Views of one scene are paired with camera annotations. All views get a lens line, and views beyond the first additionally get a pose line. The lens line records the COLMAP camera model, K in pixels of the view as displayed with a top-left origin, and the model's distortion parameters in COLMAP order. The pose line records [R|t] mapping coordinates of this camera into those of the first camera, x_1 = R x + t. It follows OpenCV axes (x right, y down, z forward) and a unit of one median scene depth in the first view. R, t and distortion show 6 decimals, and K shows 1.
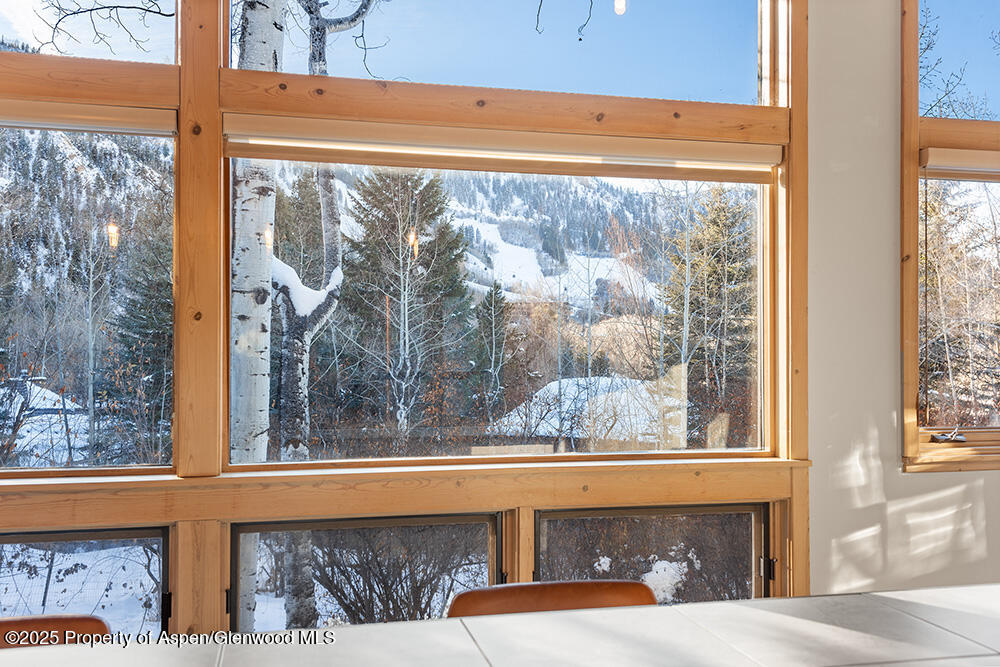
lens RADIAL K [[908.1, 0, 493.3], [0, 908.1, 340.5], [0, 0, 1]] dist [0.035495, -0.036580]
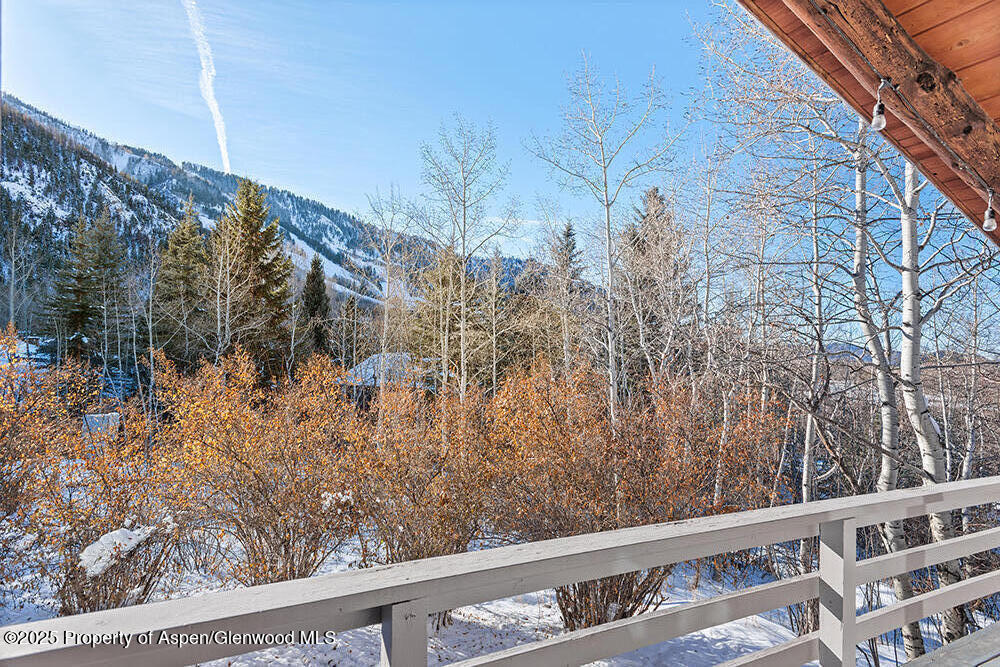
lens RADIAL K [[481.8, 0, 502.4], [0, 481.8, 332.0], [0, 0, 1]] dist [0.009184, -0.000147]
pose [[0.971029, 0.051646, 0.233314, 0.380199], [-0.051004, 0.998660, -0.008788, -0.020143], [-0.233455, -0.003367, 0.972362, 0.253878]]
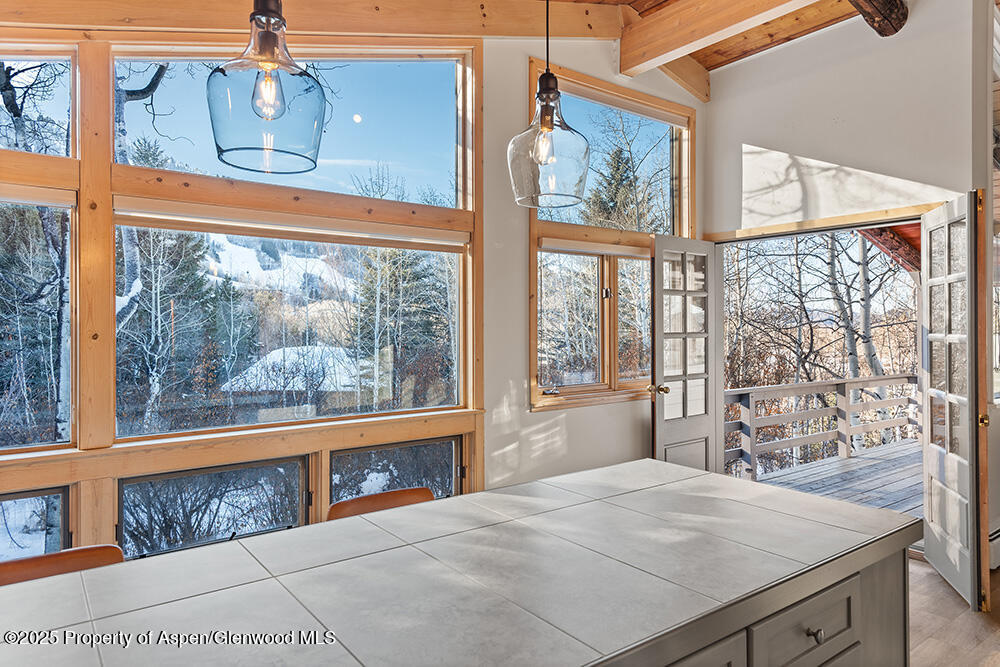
lens RADIAL K [[634.2, 0, 501.8], [0, 634.2, 324.3], [0, 0, 1]] dist [0.023716, -0.009202]
pose [[0.914401, -0.003883, 0.404790, -0.063345], [-0.000456, 0.999943, 0.010622, -0.024647], [-0.404808, -0.009897, 0.914348, -0.076320]]
